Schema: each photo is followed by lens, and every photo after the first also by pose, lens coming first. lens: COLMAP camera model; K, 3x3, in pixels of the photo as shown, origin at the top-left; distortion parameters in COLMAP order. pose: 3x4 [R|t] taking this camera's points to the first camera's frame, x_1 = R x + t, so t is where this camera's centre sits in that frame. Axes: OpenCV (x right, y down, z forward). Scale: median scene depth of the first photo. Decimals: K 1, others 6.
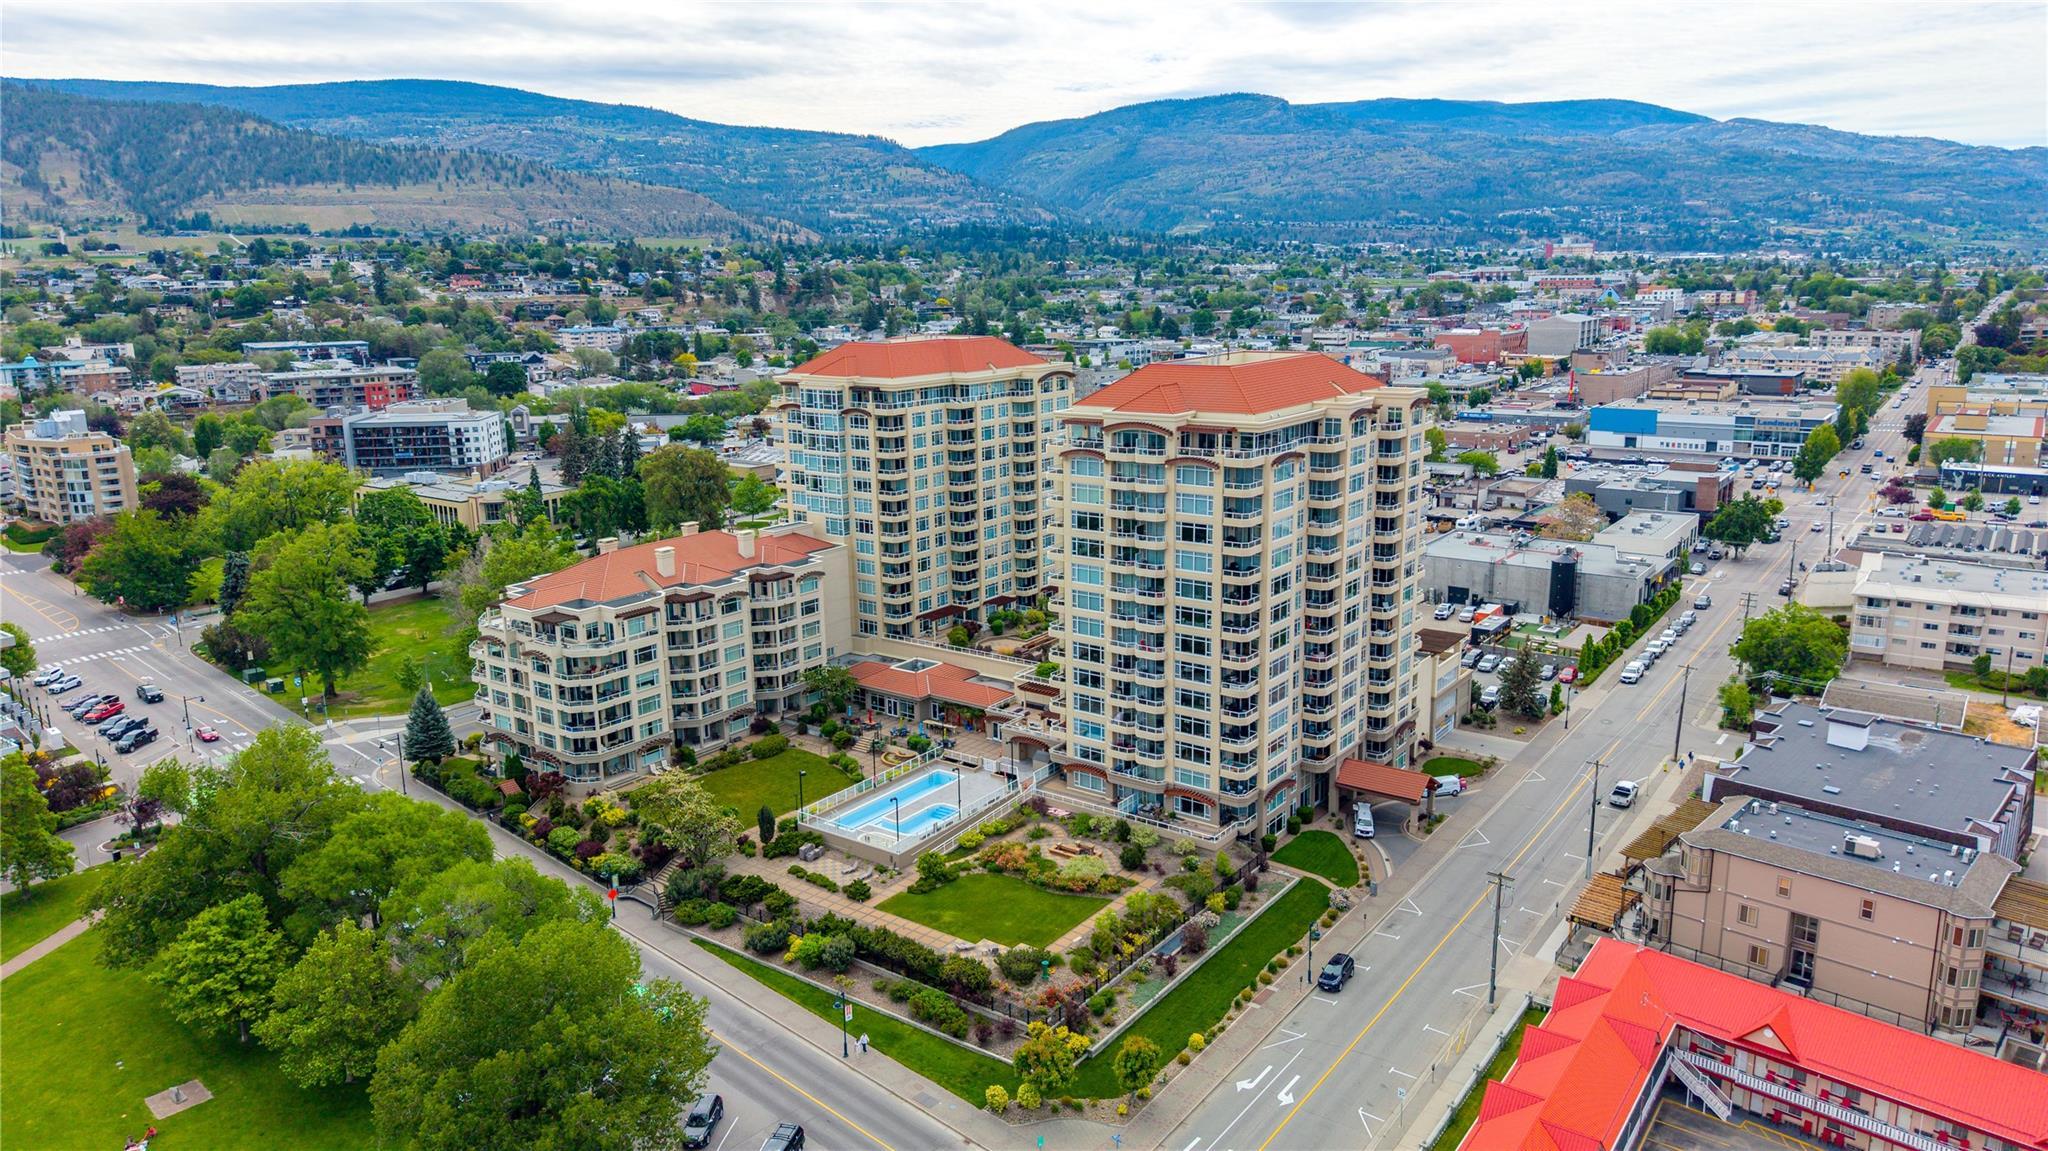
lens RADIAL K [[1370.9, 0, 1034.8], [0, 1370.9, 565.6], [0, 0, 1]] dist [0.051624, -0.053787]
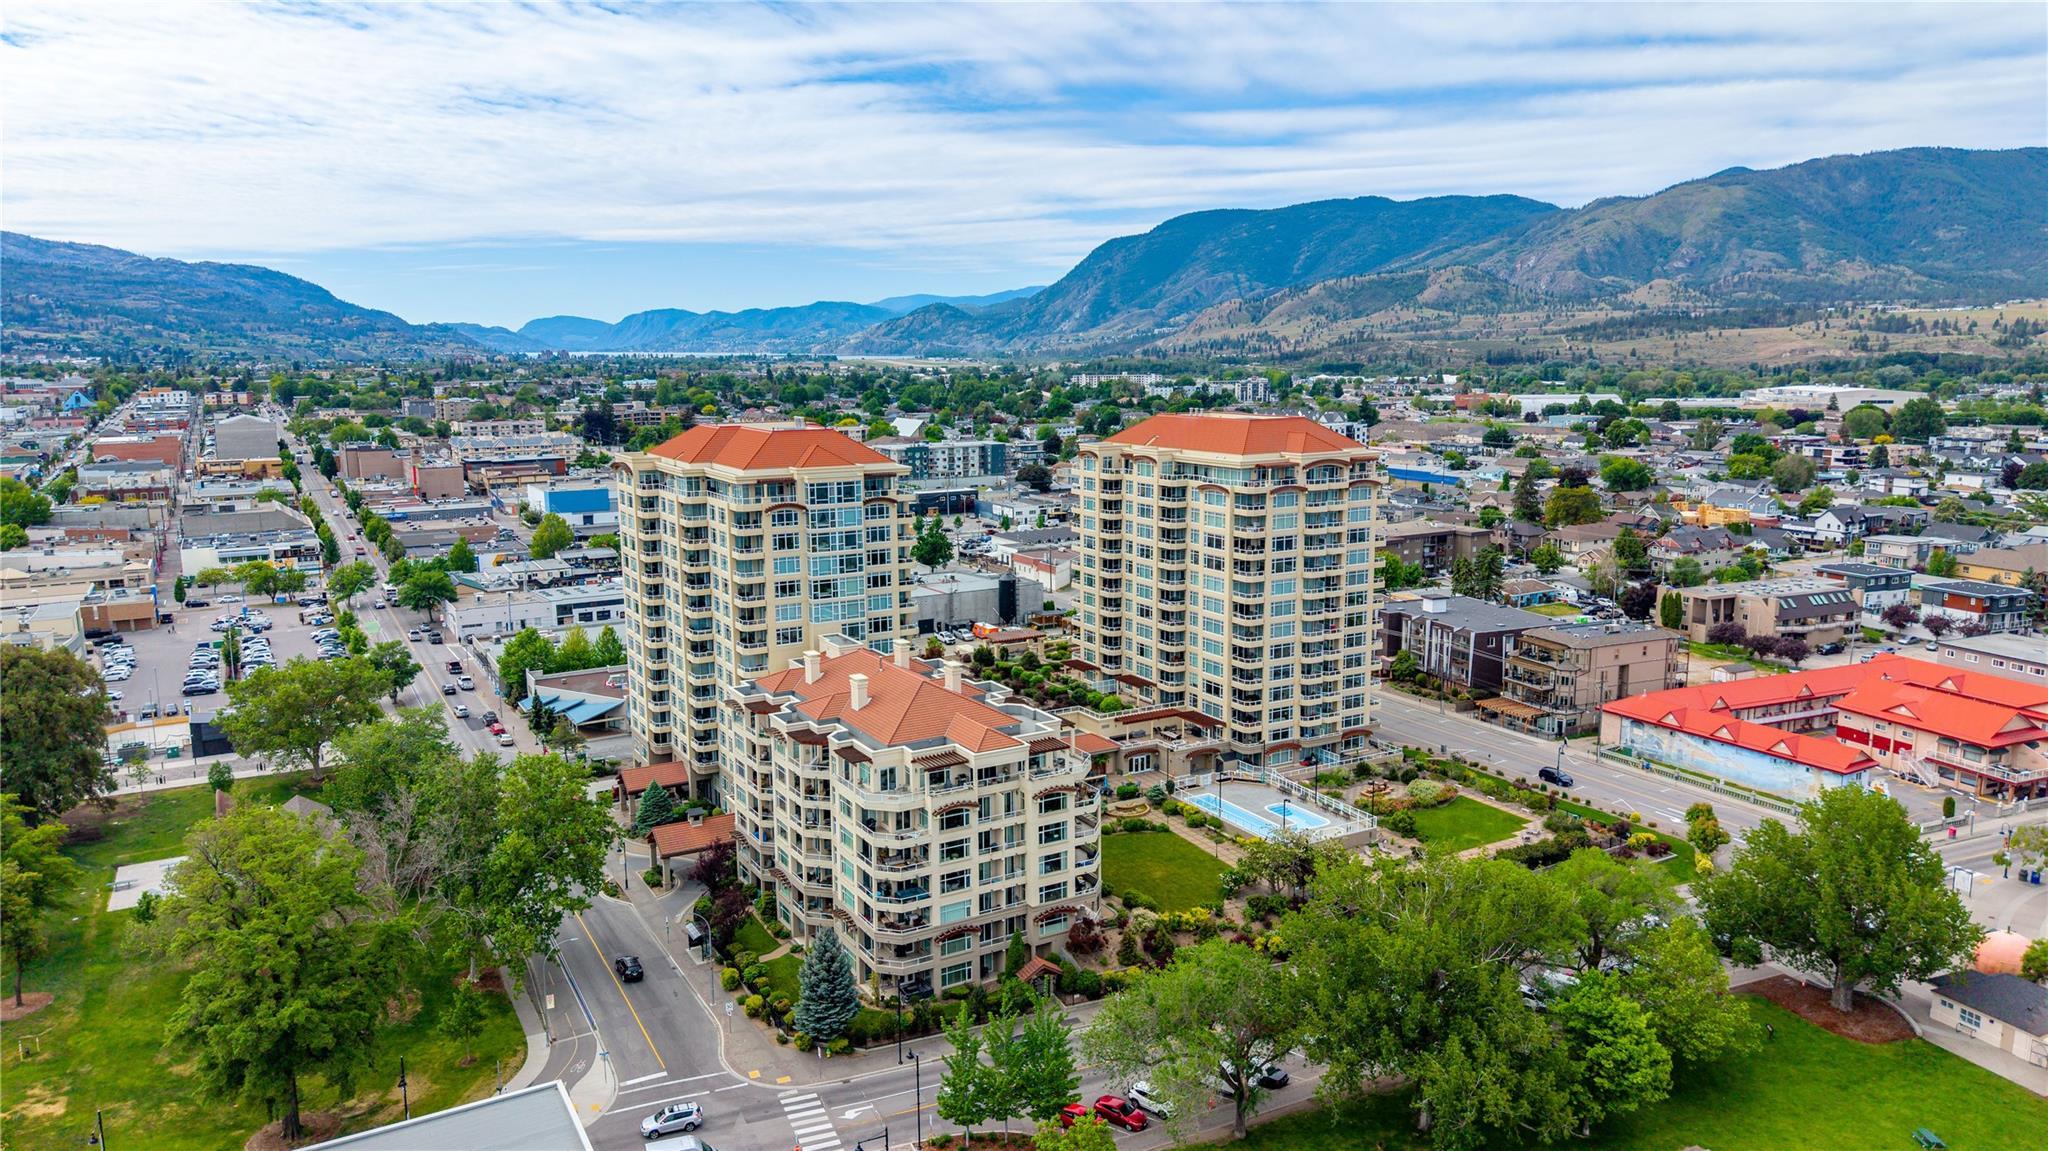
lens RADIAL K [[1370.9, 0, 1031.1], [0, 1370.9, 535.1], [0, 0, 1]] dist [0.061258, -0.083925]
pose [[0.406807, -0.115175, 0.906224, -1.086054], [0.200795, 0.979033, 0.034291, -0.117984], [-0.891173, 0.168015, 0.421404, 0.613157]]
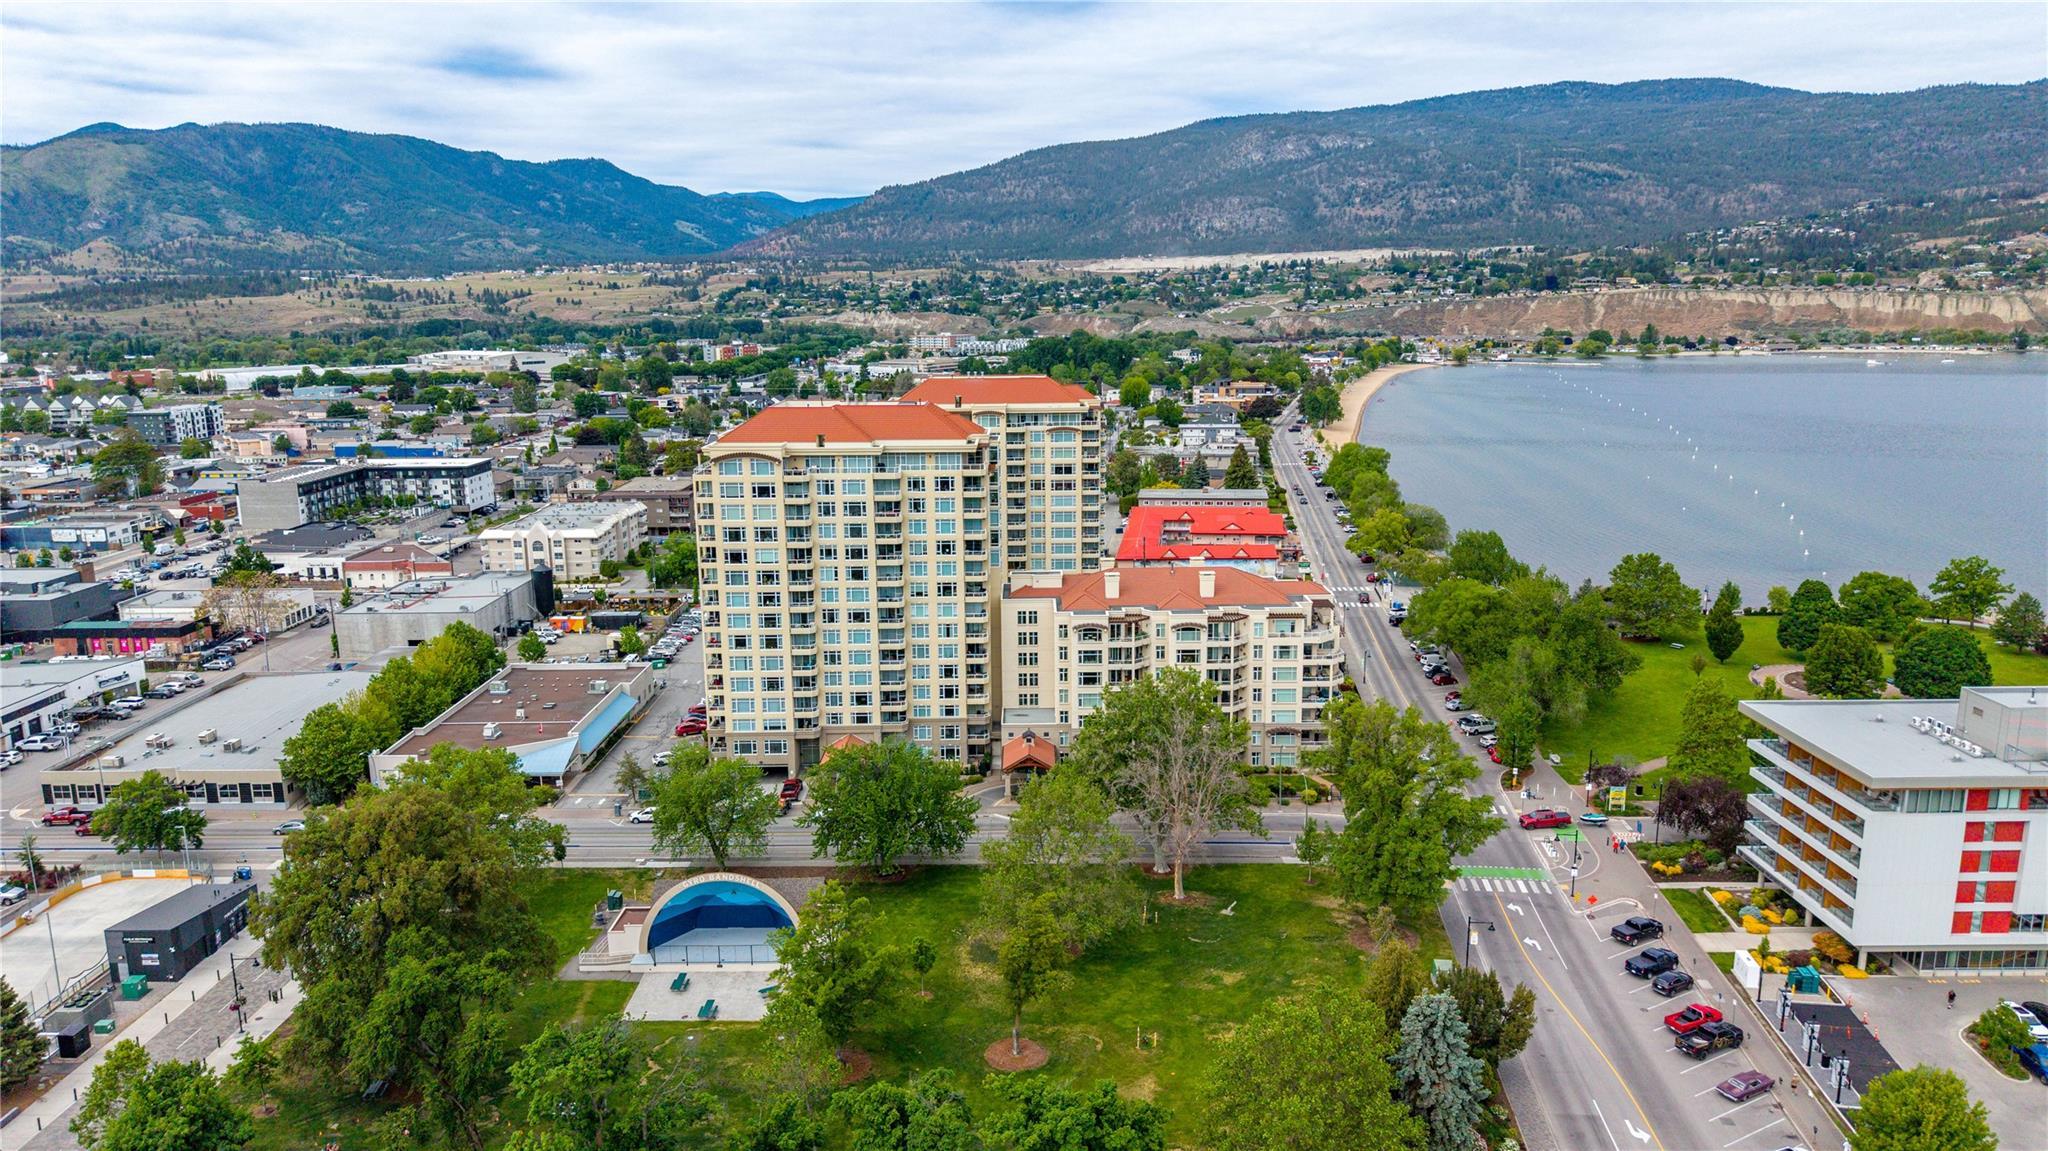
lens RADIAL K [[1390.6, 0, 1024.0], [0, 1390.6, 575.5], [0, 0, 1]] dist [-0.009812, -0.005206]
pose [[-0.587681, -0.141495, 0.796624, -1.200459], [0.189690, 0.933053, 0.305664, -0.415000], [-0.786542, 0.330744, -0.521497, 1.851977]]
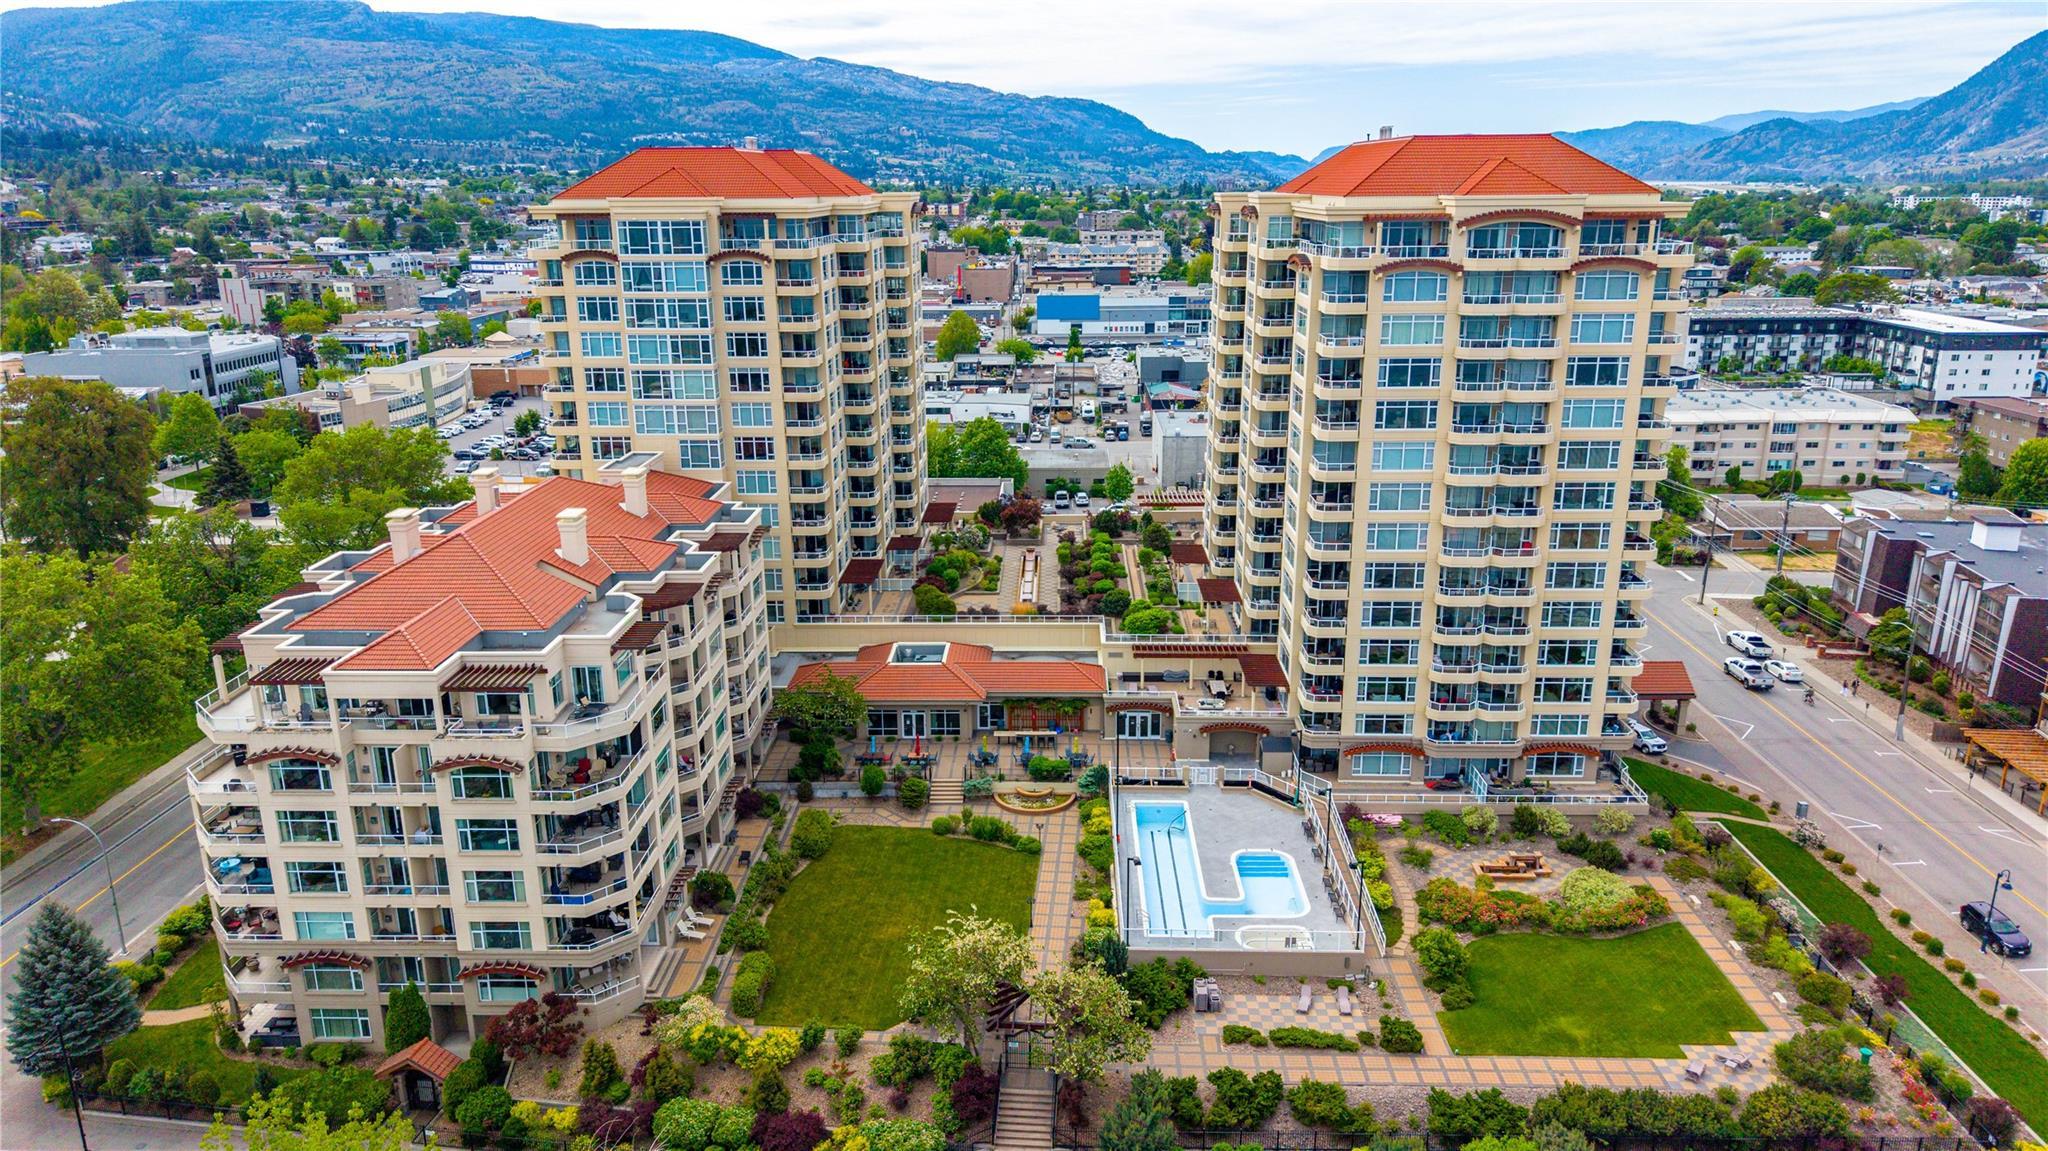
lens RADIAL K [[1371.7, 0, 1024.0], [0, 1371.7, 575.5], [0, 0, 1]] dist [0.030332, -0.032529]
pose [[0.825742, -0.148379, 0.544182, -0.438819], [0.118115, 0.988876, 0.090404, -0.016308], [-0.551542, -0.010374, 0.834082, 0.503712]]
